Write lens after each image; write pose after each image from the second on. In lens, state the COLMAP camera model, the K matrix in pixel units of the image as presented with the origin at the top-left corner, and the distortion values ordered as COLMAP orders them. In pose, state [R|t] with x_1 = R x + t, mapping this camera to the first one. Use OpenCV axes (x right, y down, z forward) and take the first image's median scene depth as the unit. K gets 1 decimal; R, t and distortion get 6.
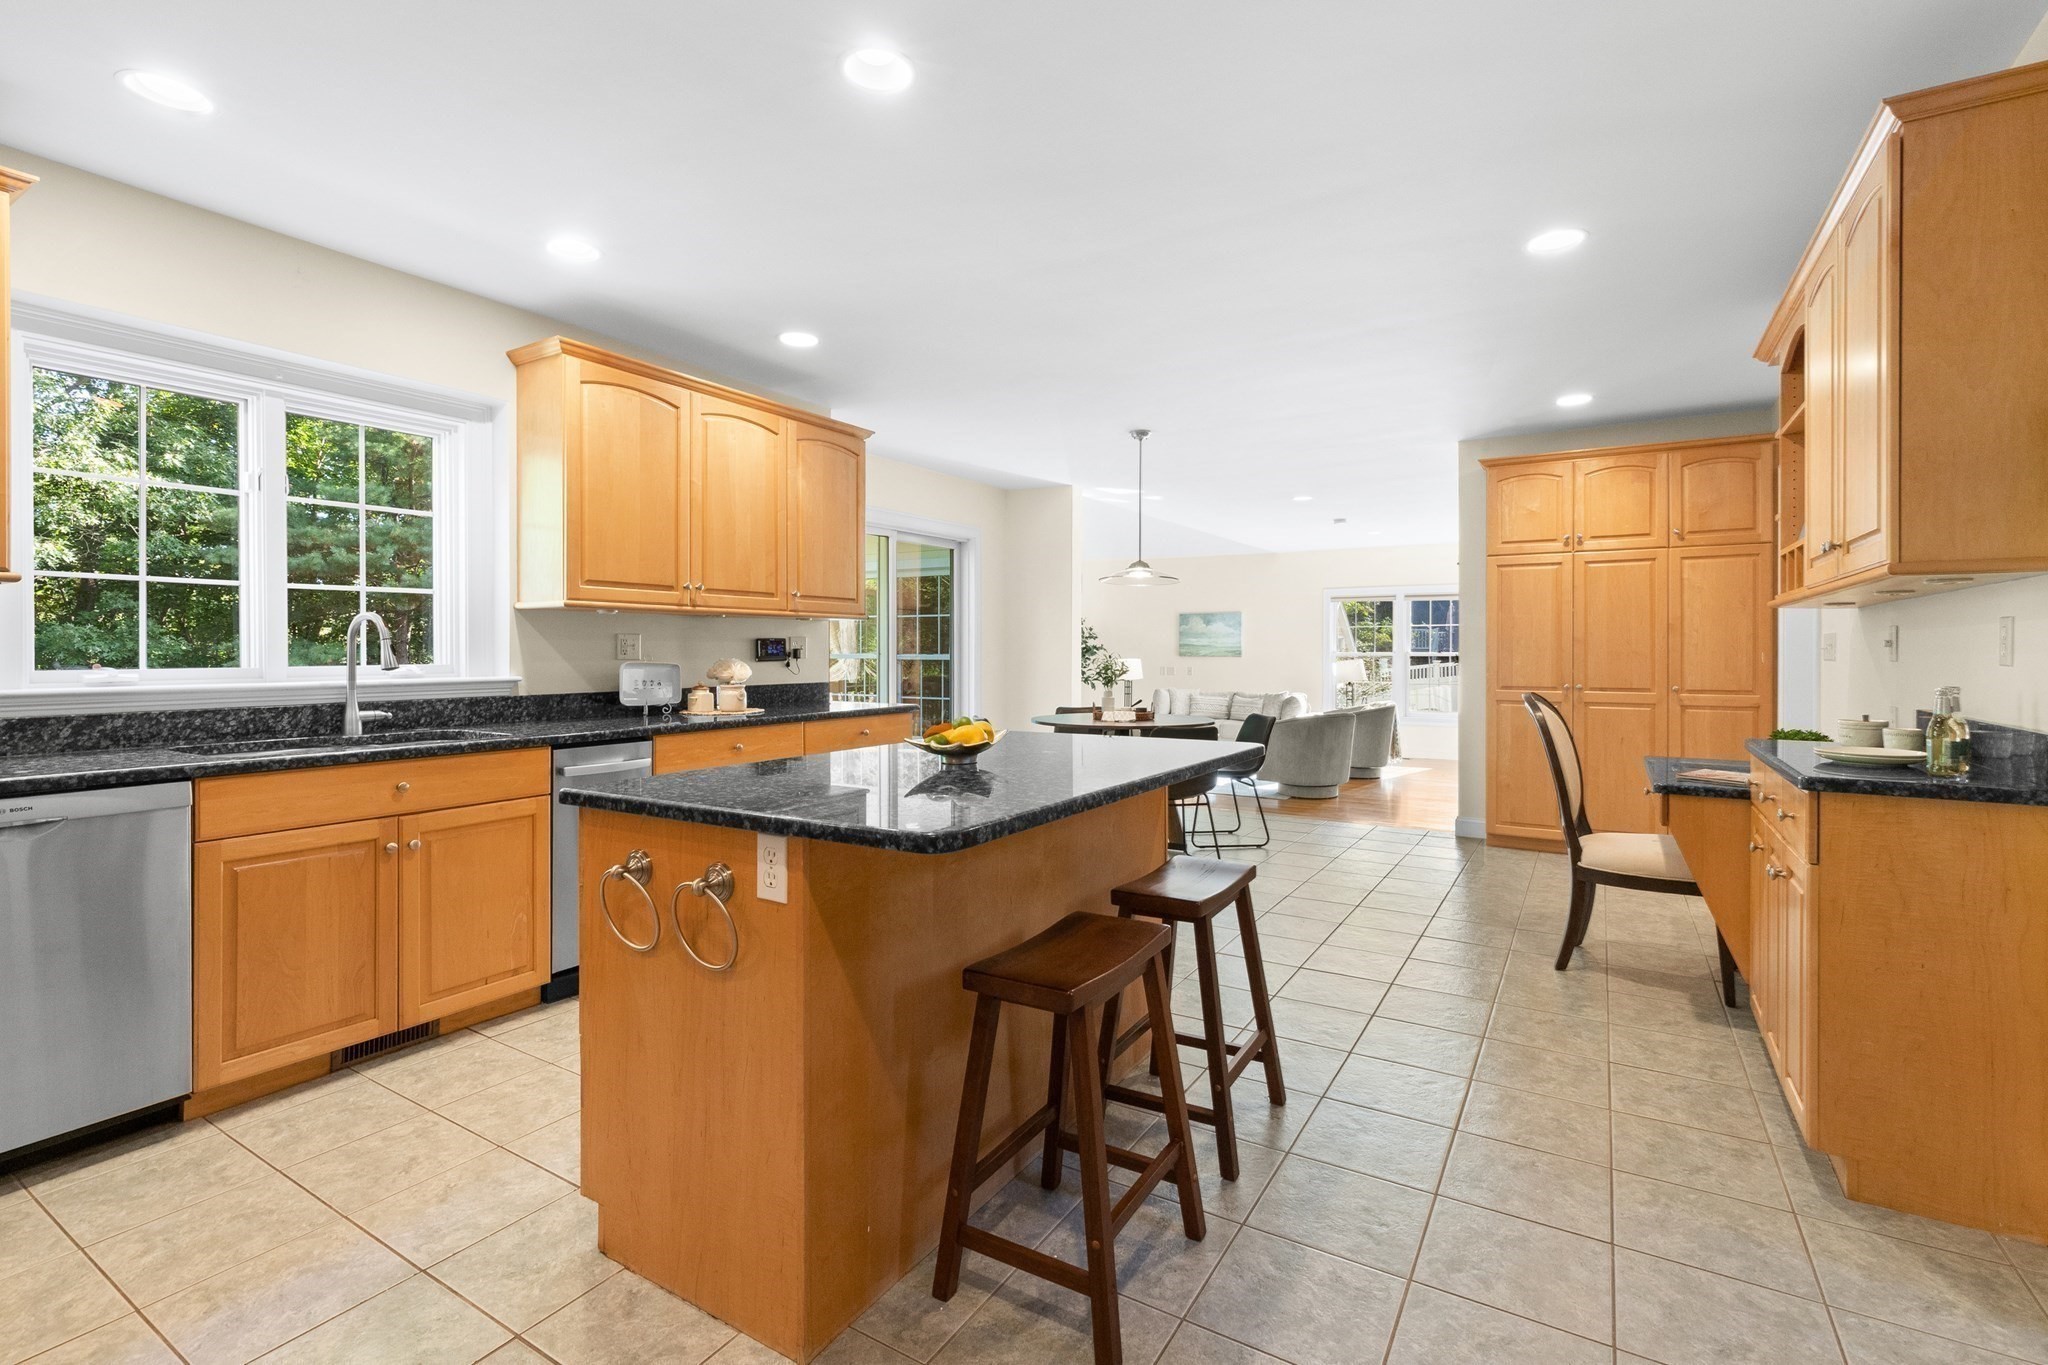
lens RADIAL K [[929.4, 0, 1020.5], [0, 929.4, 650.9], [0, 0, 1]] dist [0.000706, -0.000315]
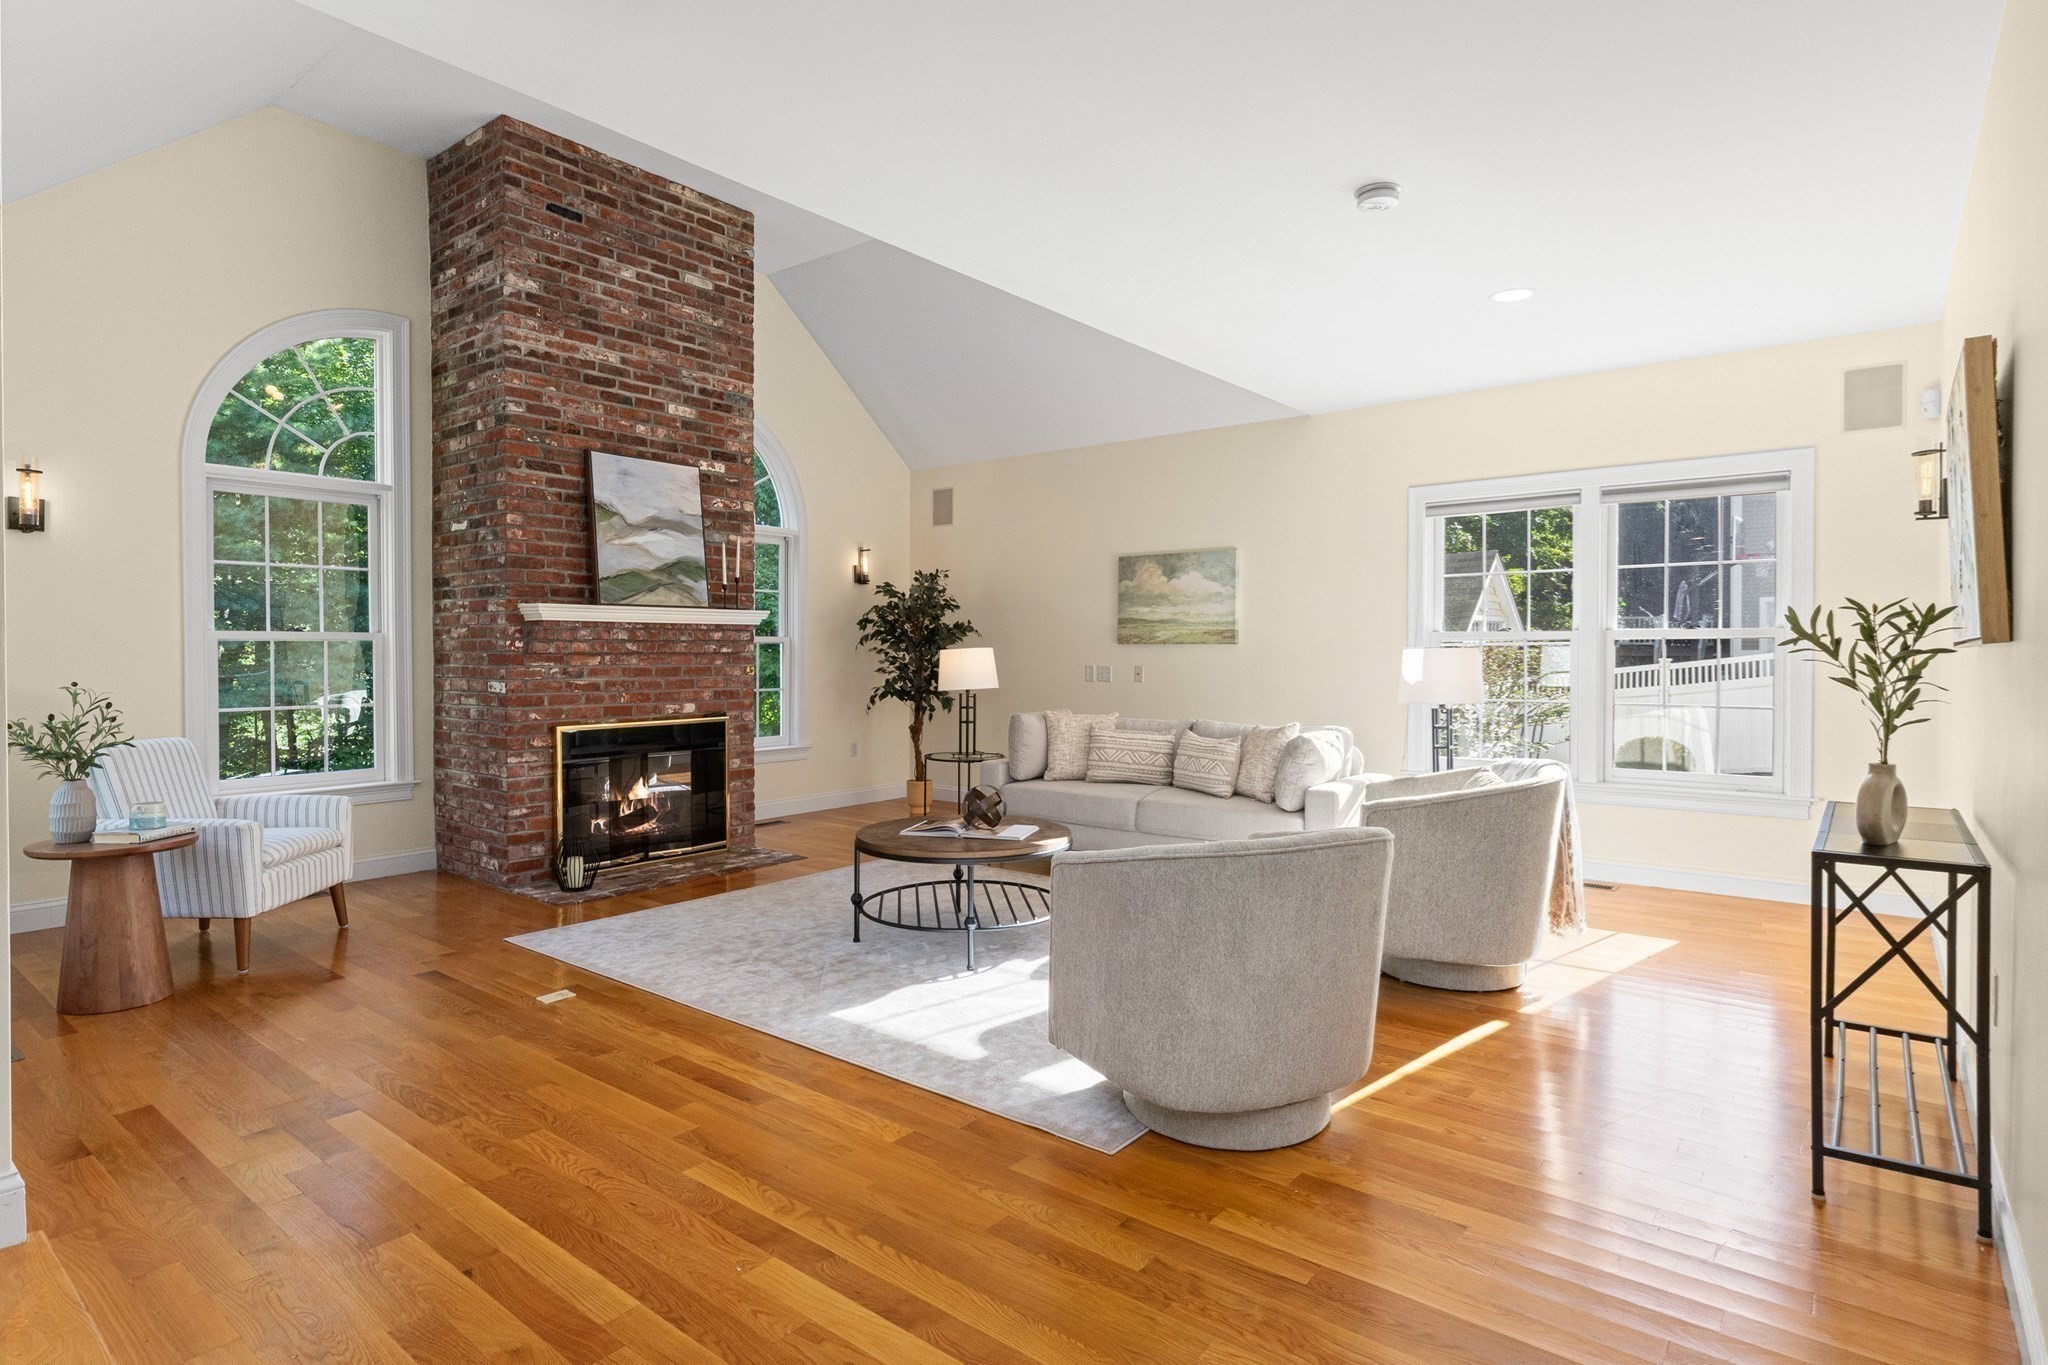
lens RADIAL K [[1074.3, 0, 1028.7], [0, 1074.3, 672.4], [0, 0, 1]] dist [-0.003078, -0.000284]
pose [[0.994283, 0.001133, -0.106772, 0.210065], [0.000905, 0.999818, 0.019036, 0.011357], [0.106774, -0.019024, 0.994101, 0.493646]]
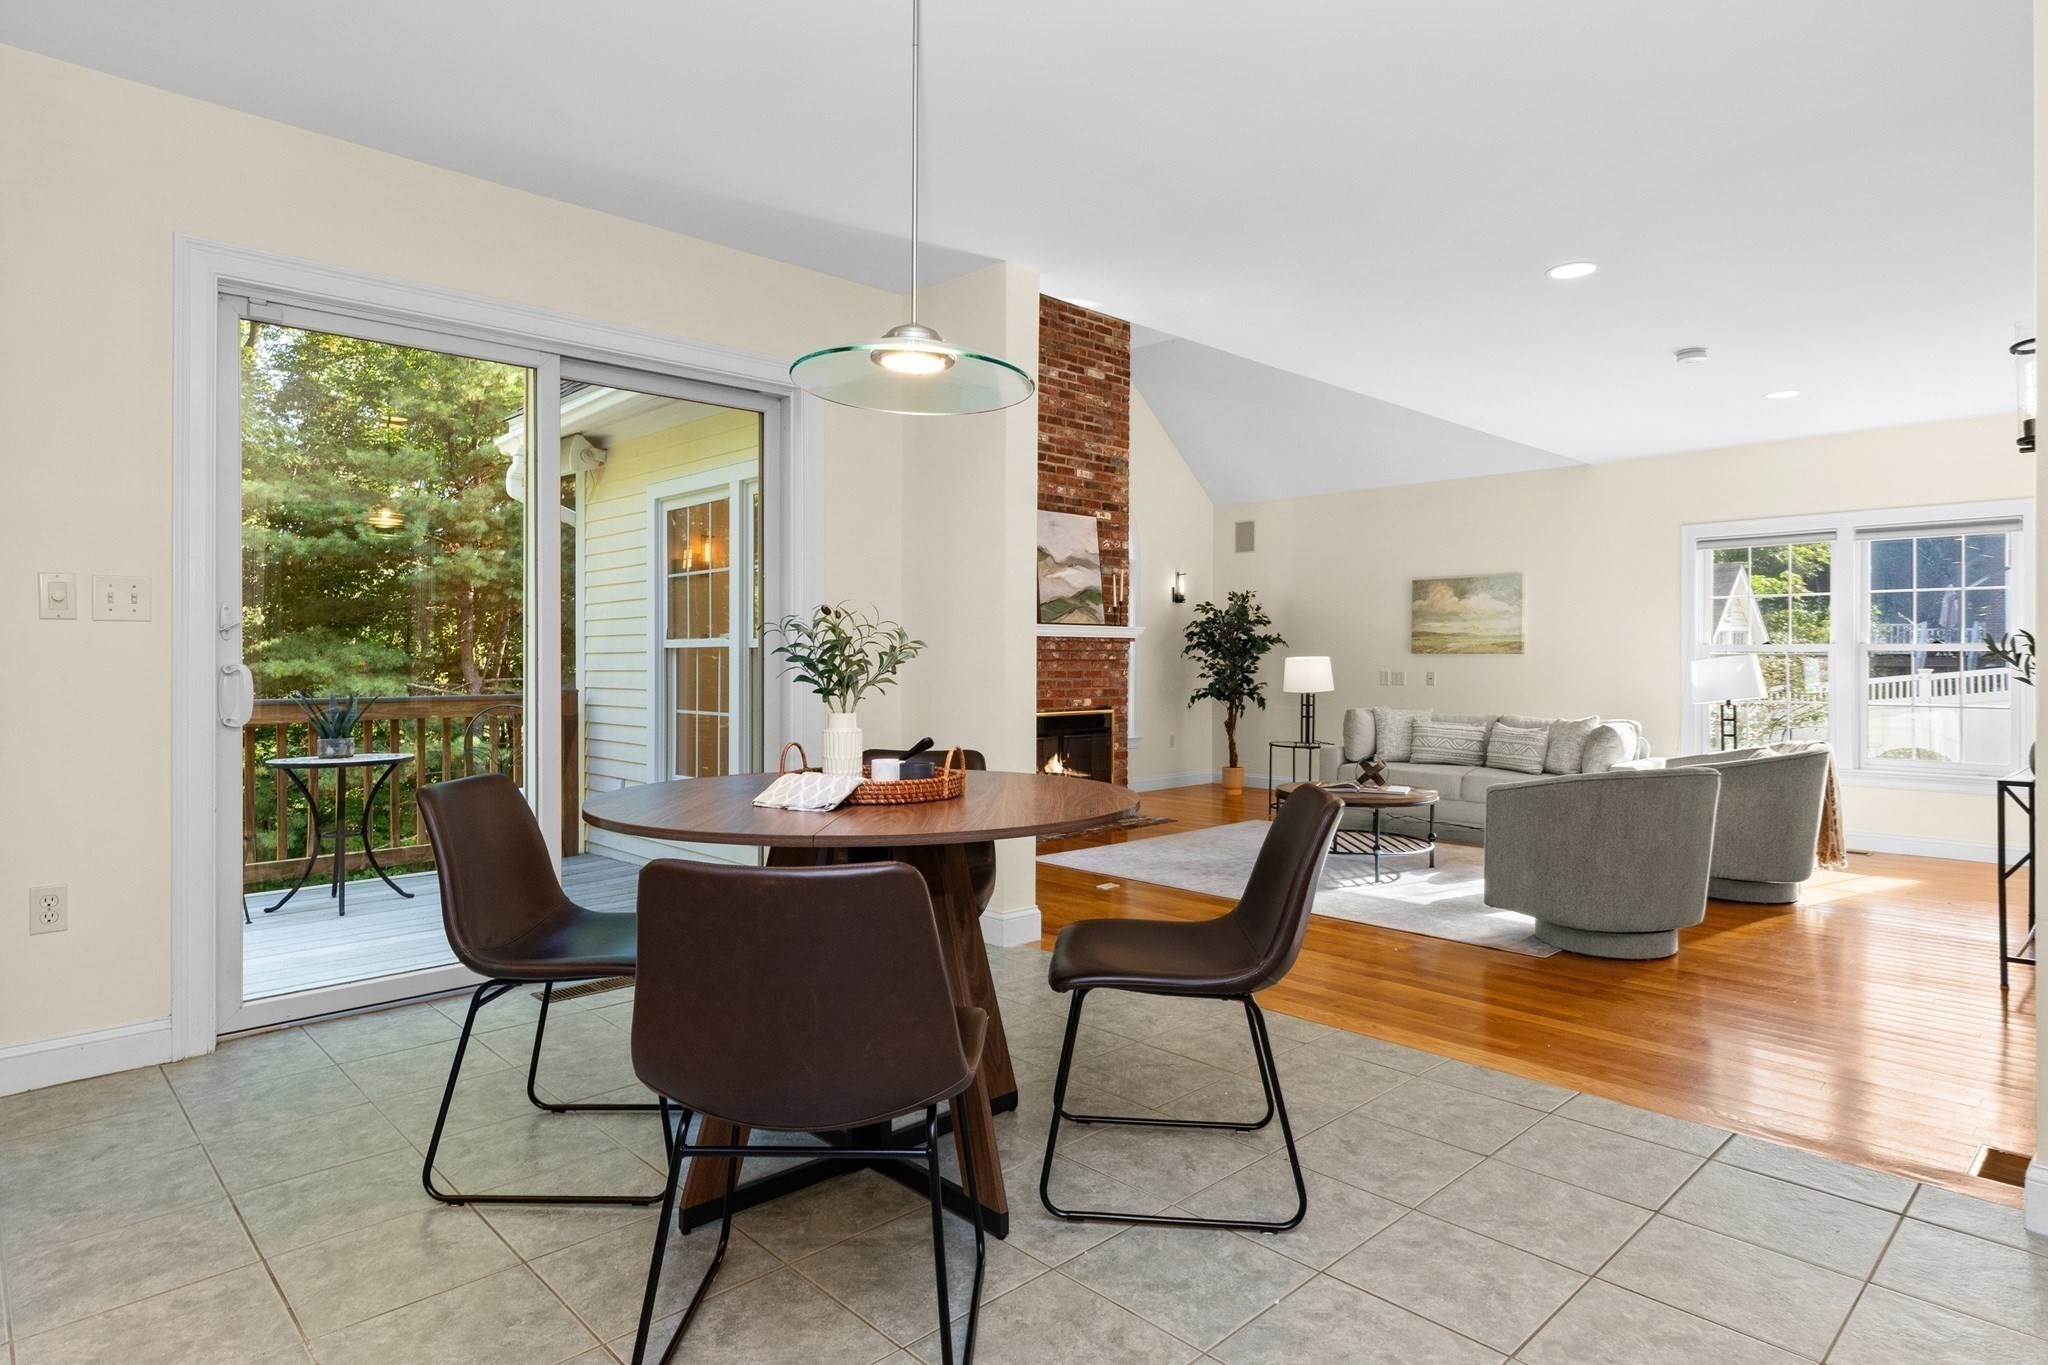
lens RADIAL K [[1134.2, 0, 1030.9], [0, 1134.2, 658.6], [0, 0, 1]] dist [0.001043, 0.001138]
pose [[0.970555, 0.002244, -0.240871, 0.125782], [-0.002514, 0.999997, -0.000815, 0.011585], [0.240868, 0.001397, 0.970557, 0.289596]]
